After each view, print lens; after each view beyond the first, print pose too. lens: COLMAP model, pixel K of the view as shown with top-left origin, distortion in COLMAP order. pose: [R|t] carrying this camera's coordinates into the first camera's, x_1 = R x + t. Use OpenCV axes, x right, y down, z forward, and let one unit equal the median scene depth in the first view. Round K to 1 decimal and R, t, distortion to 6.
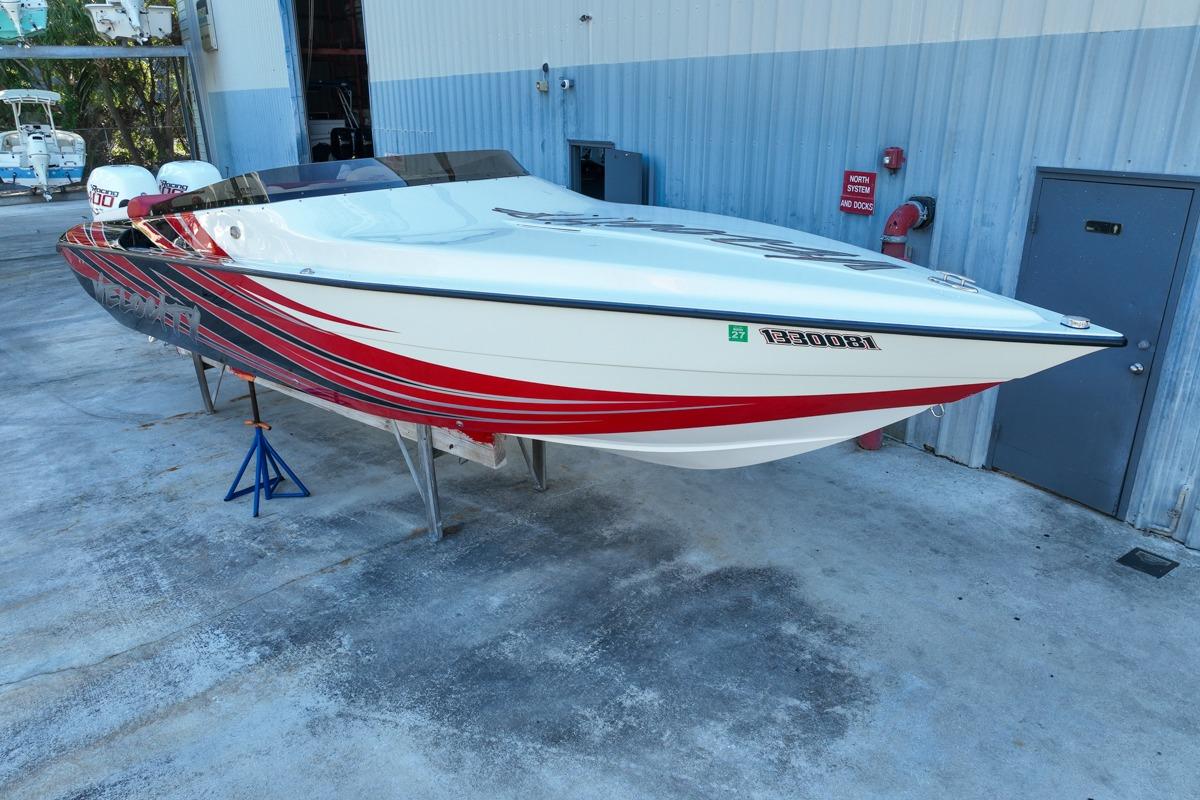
lens RADIAL K [[835.7, 0, 600.0], [0, 835.7, 400.0], [0, 0, 1]] dist [0.002962, 0.001172]
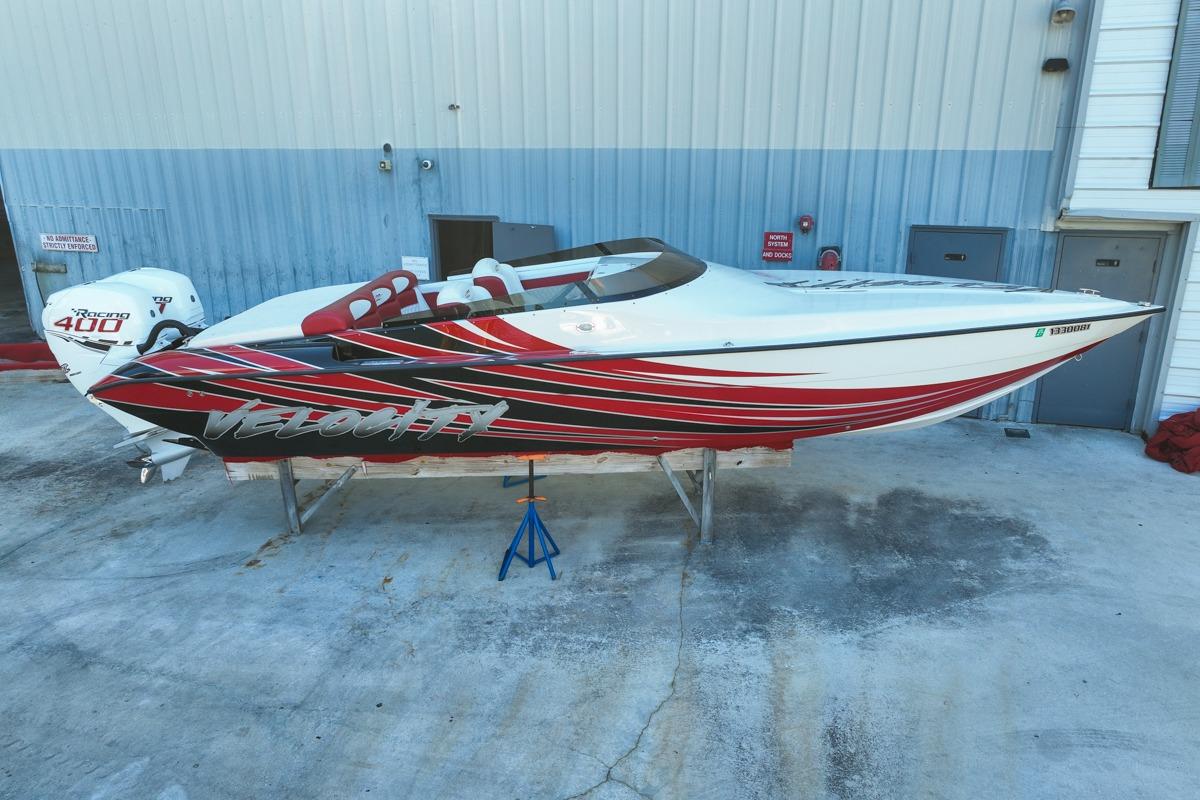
lens RADIAL K [[853.2, 0, 603.5], [0, 853.2, 409.6], [0, 0, 1]] dist [0.002688, -0.000538]
pose [[0.769429, -0.196628, 0.607714, -1.067889], [0.215959, 0.975490, 0.042197, -0.121033], [-0.601116, 0.098774, 0.793034, 0.042630]]
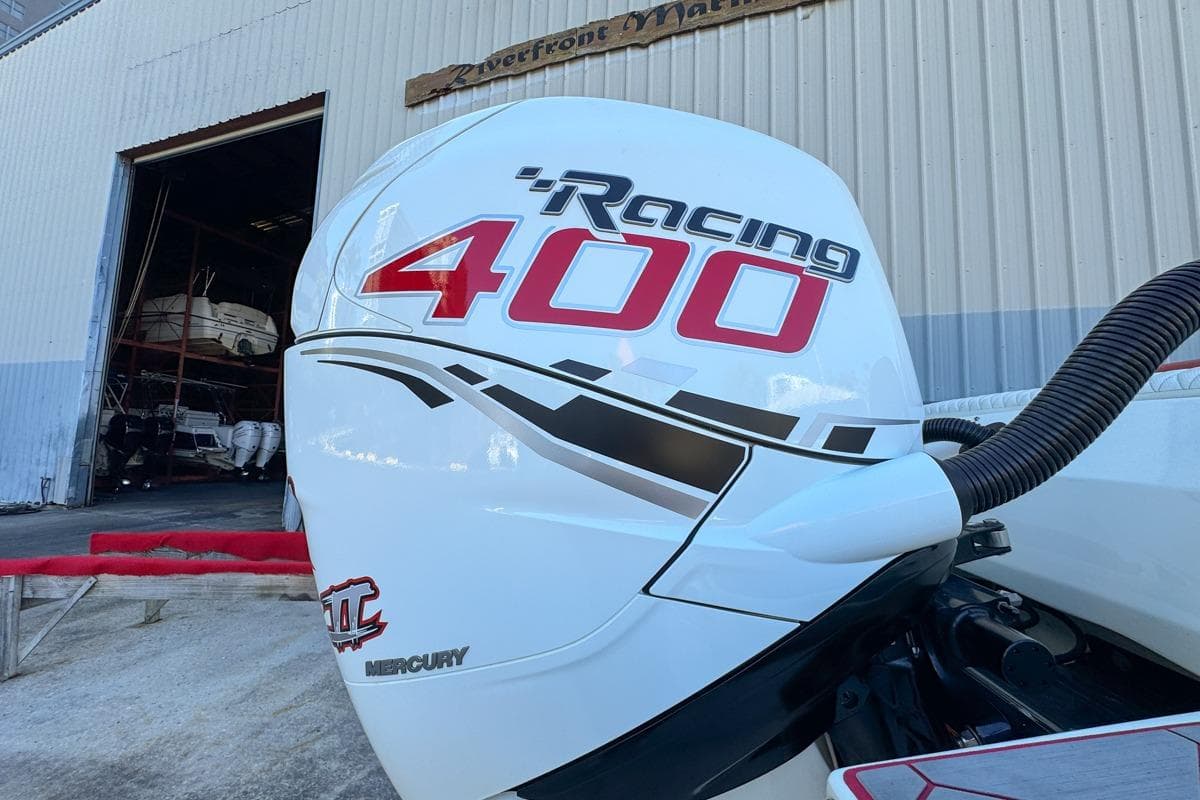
lens RADIAL K [[483.0, 0, 600.0], [0, 483.0, 400.0], [0, 0, 1]] dist [-0.001690, 0.000096]
pose [[0.792294, 0.082748, 0.604502, -0.924309], [0.174779, 0.918461, -0.354800, -0.294838], [-0.584570, 0.386760, 0.713228, 1.395003]]
